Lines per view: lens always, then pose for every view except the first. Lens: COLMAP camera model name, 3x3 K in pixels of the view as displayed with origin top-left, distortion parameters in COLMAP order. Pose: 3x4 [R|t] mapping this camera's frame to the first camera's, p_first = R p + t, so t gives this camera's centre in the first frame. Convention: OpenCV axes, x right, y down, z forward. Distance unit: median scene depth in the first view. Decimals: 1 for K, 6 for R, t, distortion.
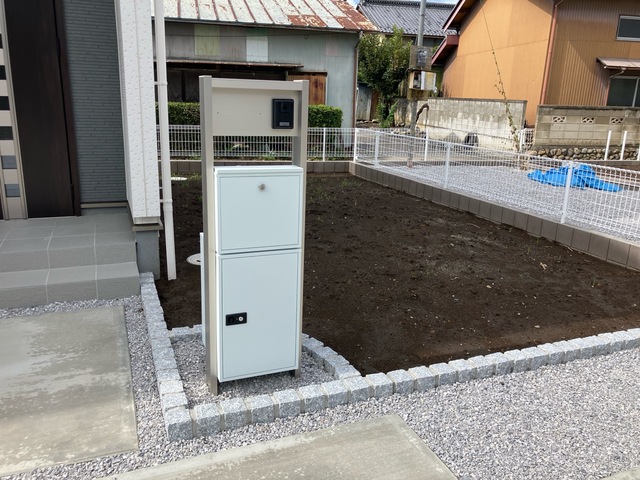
lens RADIAL K [[527.6, 0, 310.0], [0, 527.6, 238.8], [0, 0, 1]] dist [0.014567, 0.001407]
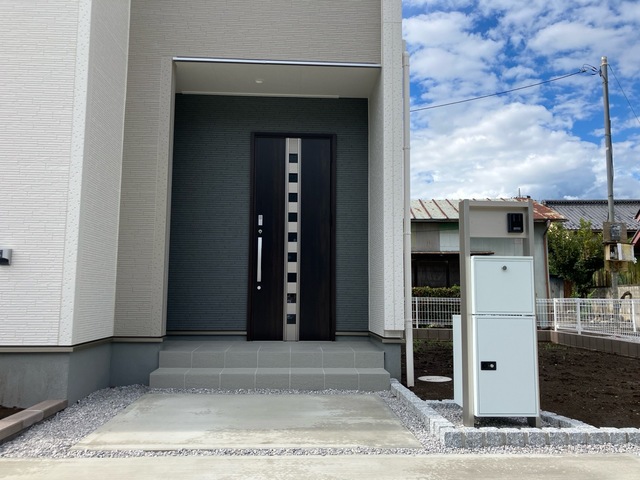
lens RADIAL K [[523.2, 0, 318.3], [0, 523.2, 234.8], [0, 0, 1]] dist [0.009808, -0.001251]
pose [[0.948947, -0.055408, -0.310531, -0.031573], [-0.065183, 0.928758, -0.364909, 0.096735], [0.308627, 0.366521, 0.877731, -0.120701]]
